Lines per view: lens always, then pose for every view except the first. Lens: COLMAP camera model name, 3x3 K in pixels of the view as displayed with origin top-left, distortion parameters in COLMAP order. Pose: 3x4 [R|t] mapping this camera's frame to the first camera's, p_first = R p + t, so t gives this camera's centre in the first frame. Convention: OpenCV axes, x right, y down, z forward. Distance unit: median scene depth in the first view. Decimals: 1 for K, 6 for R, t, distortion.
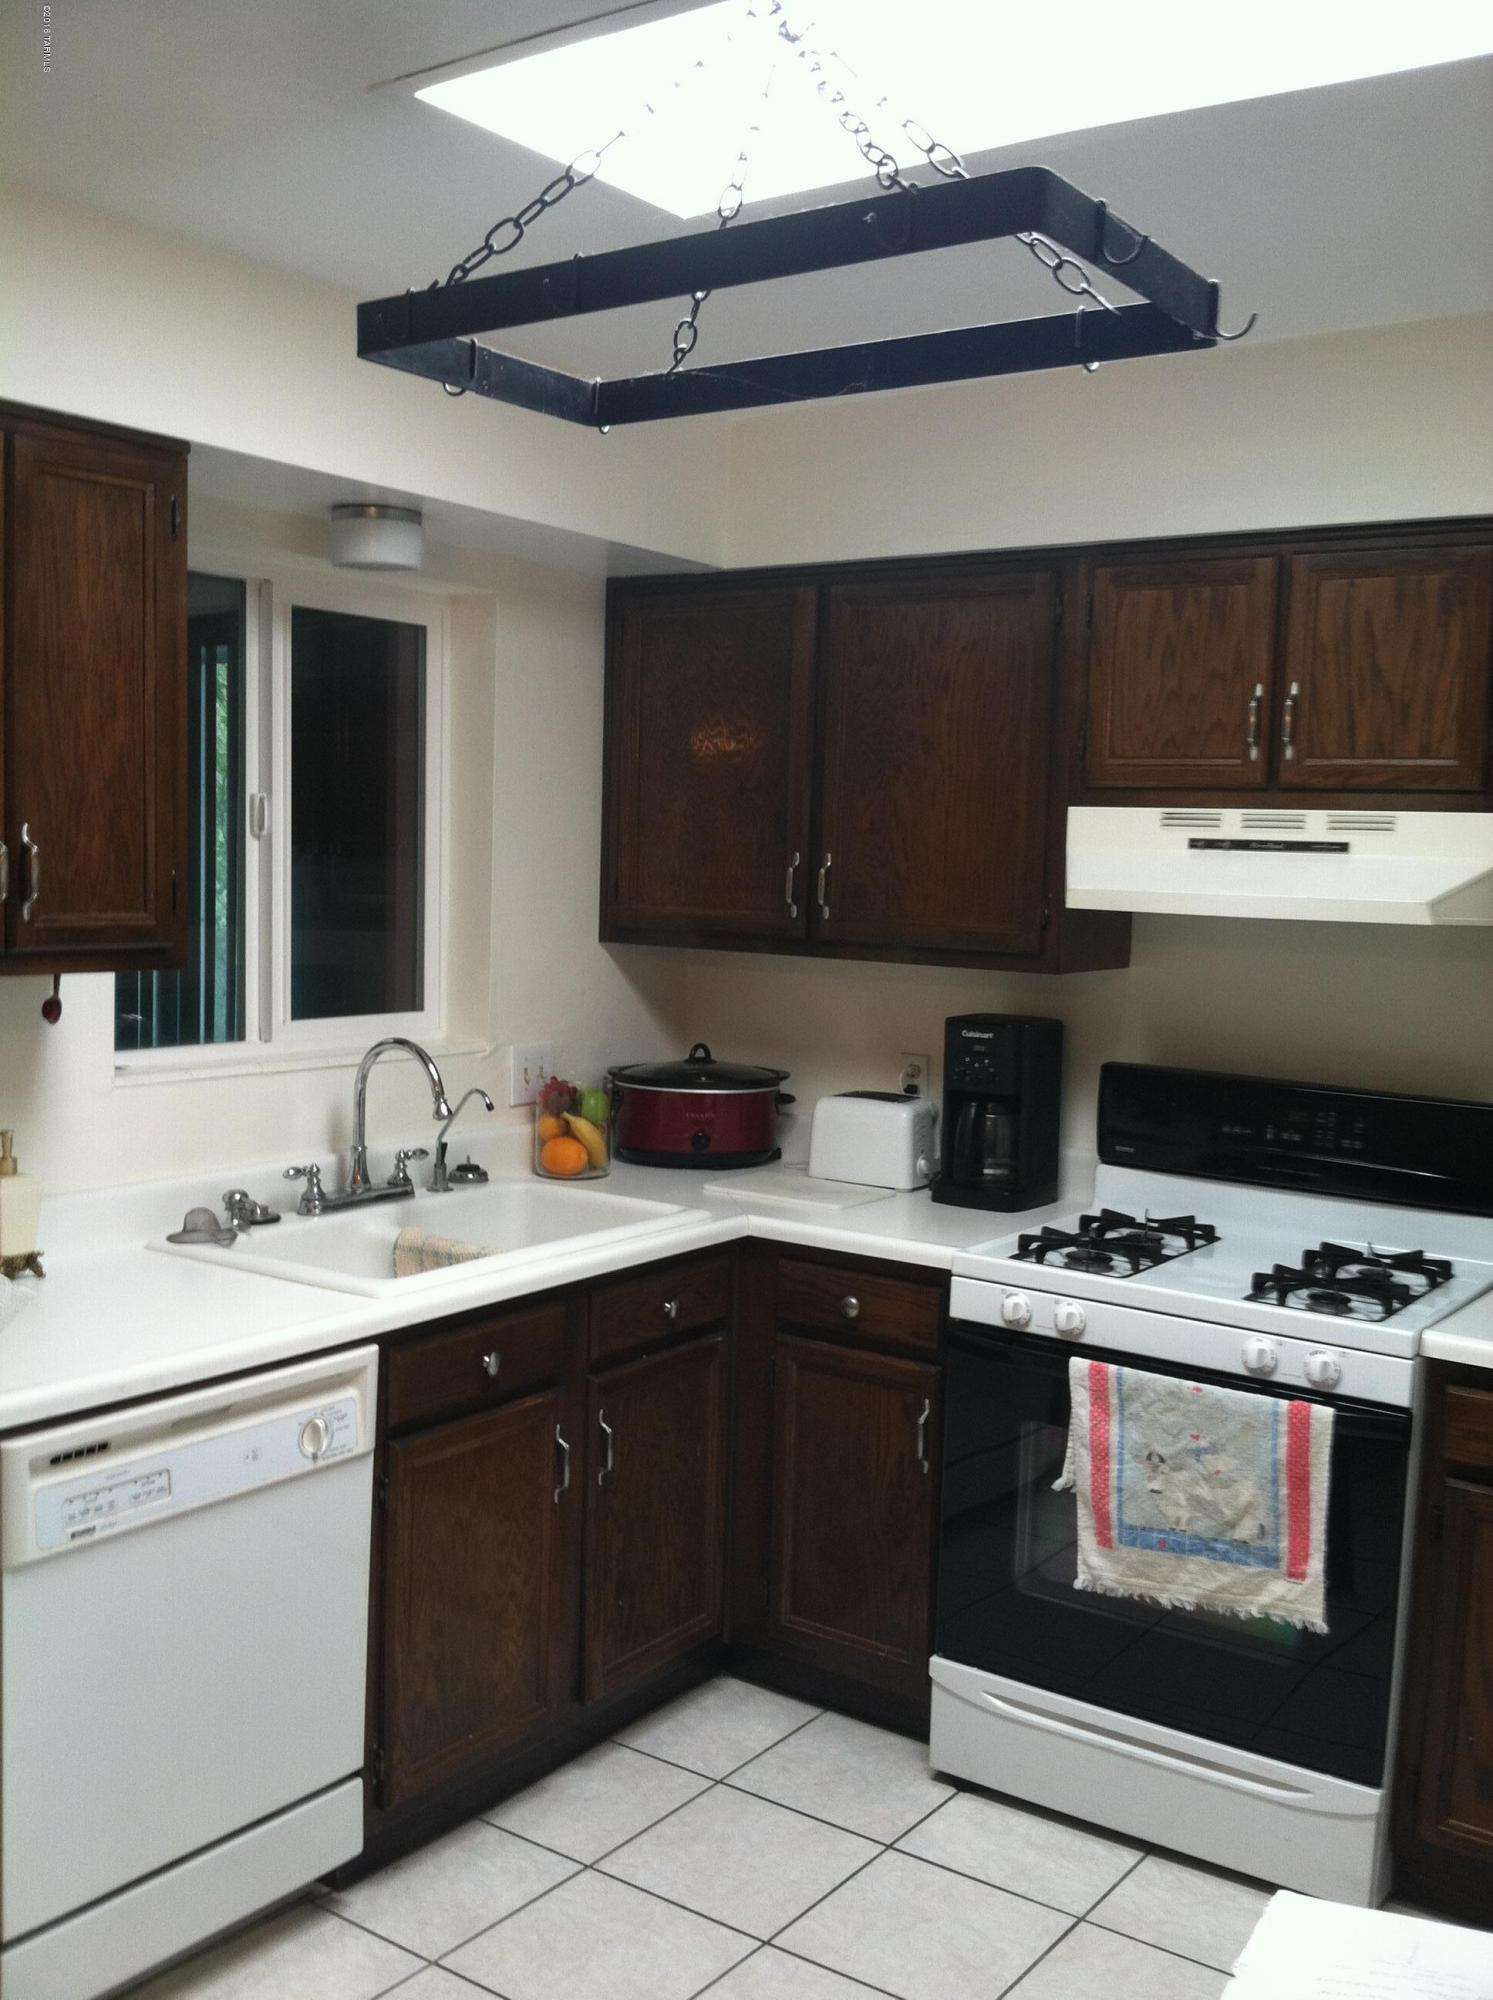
lens RADIAL K [[1920.4, 0, 746.5], [0, 1920.4, 1000.0], [0, 0, 1]] dist [0.112060, -0.422908]
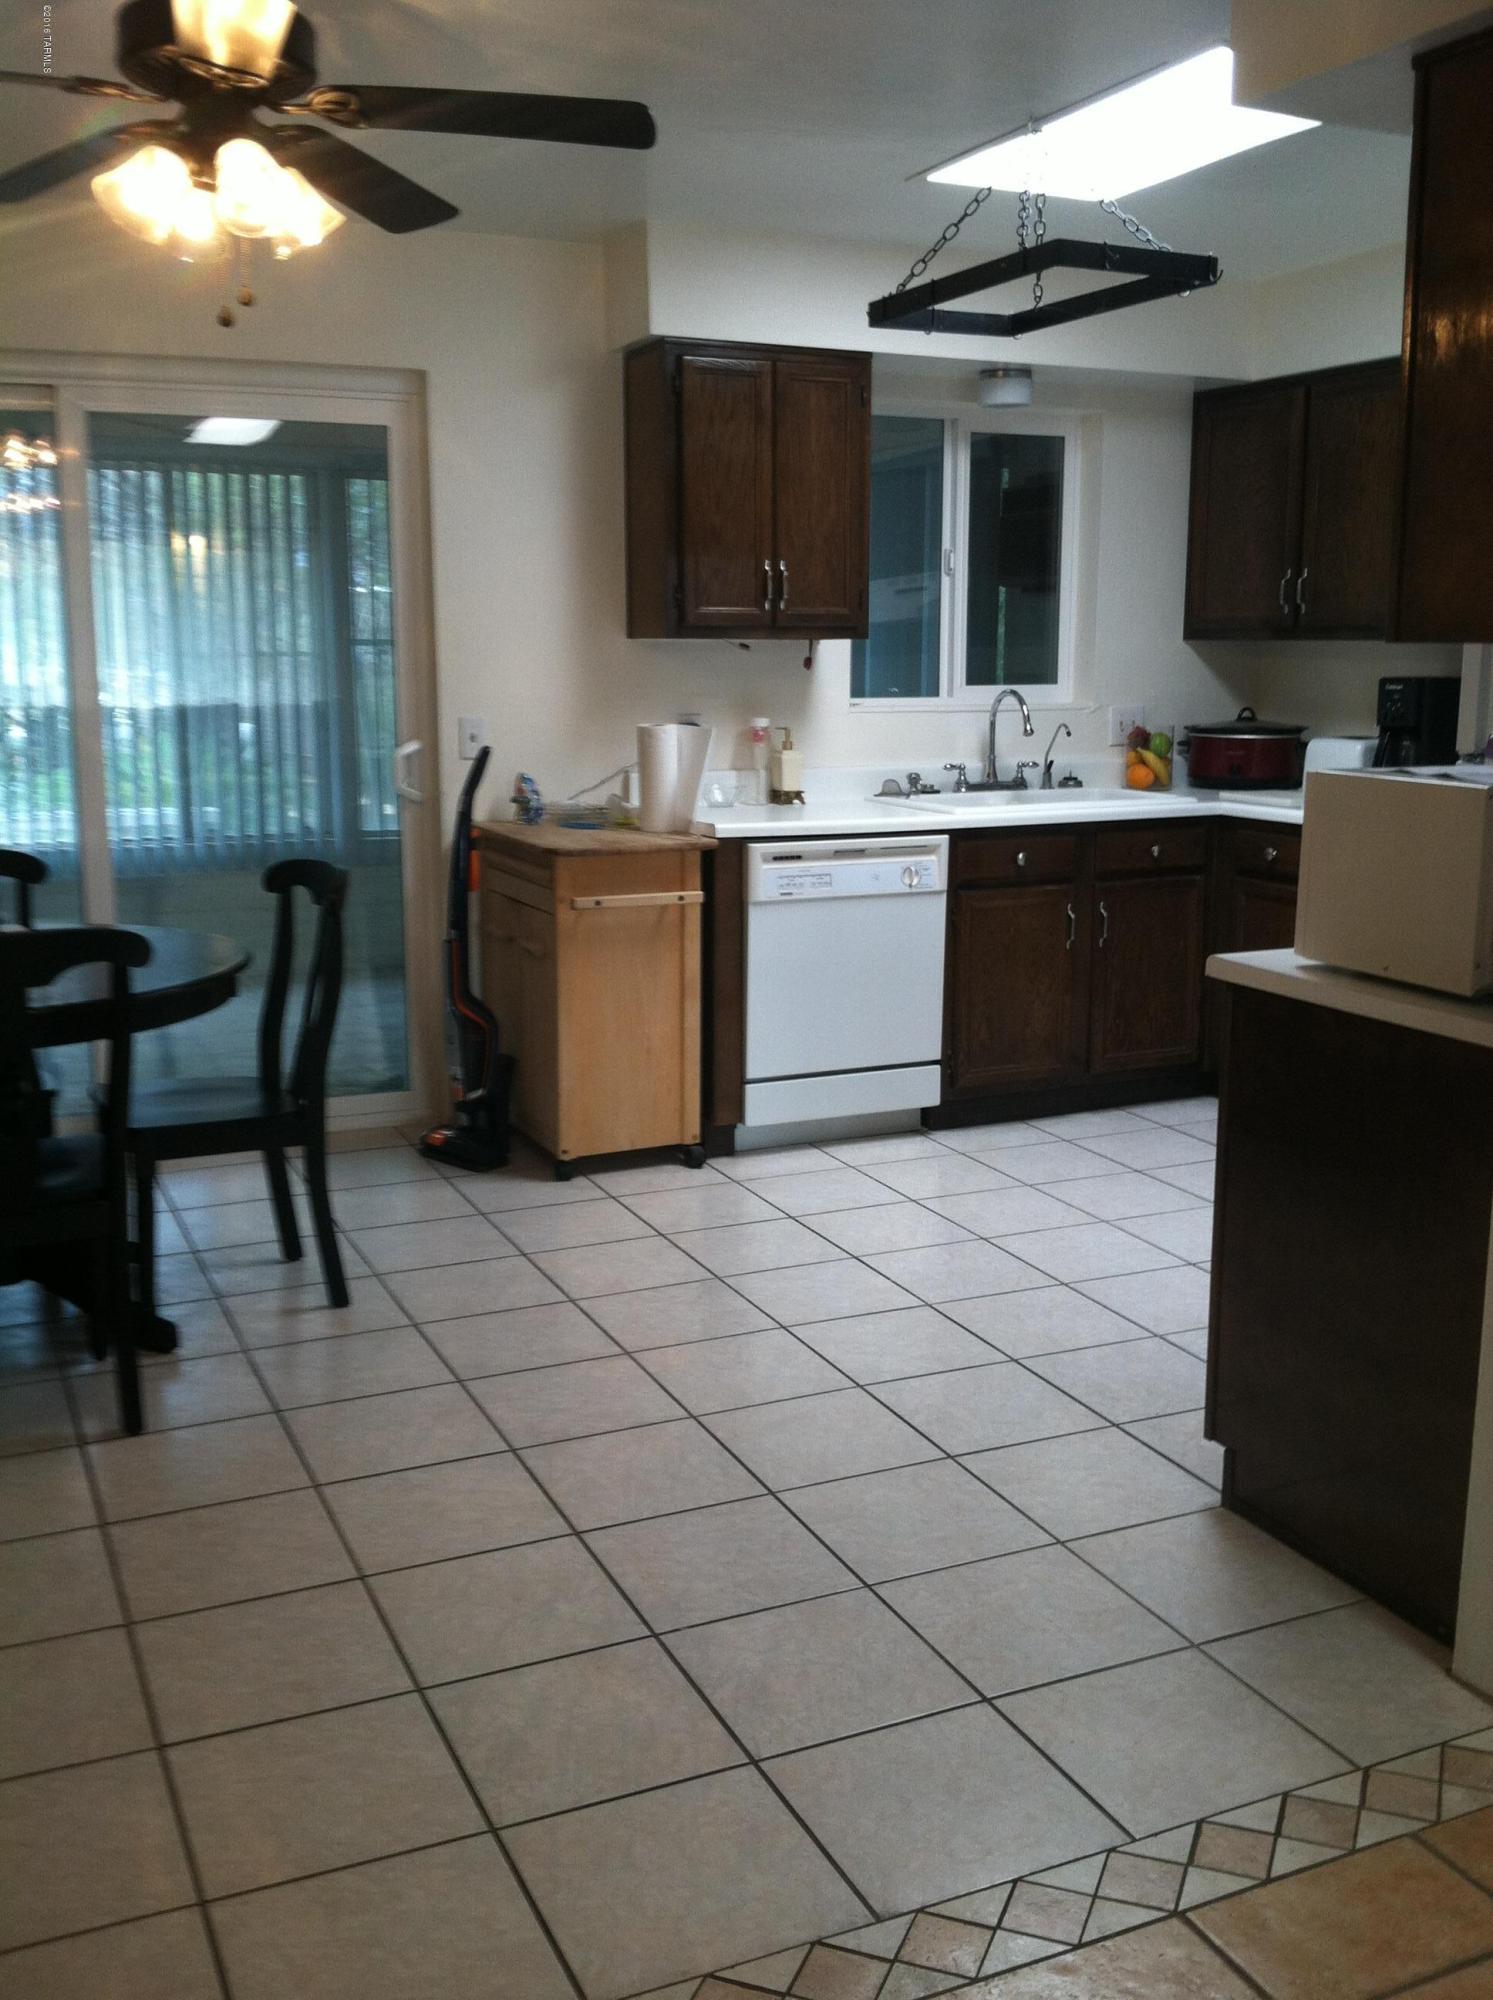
lens RADIAL K [[1887.5, 0, 746.5], [0, 1887.5, 1000.0], [0, 0, 1]] dist [0.190561, -0.346710]
pose [[0.865159, 0.070711, -0.496487, 0.484465], [-0.021029, 0.994254, 0.104961, 0.123538], [0.501056, -0.080368, 0.861675, -0.613109]]
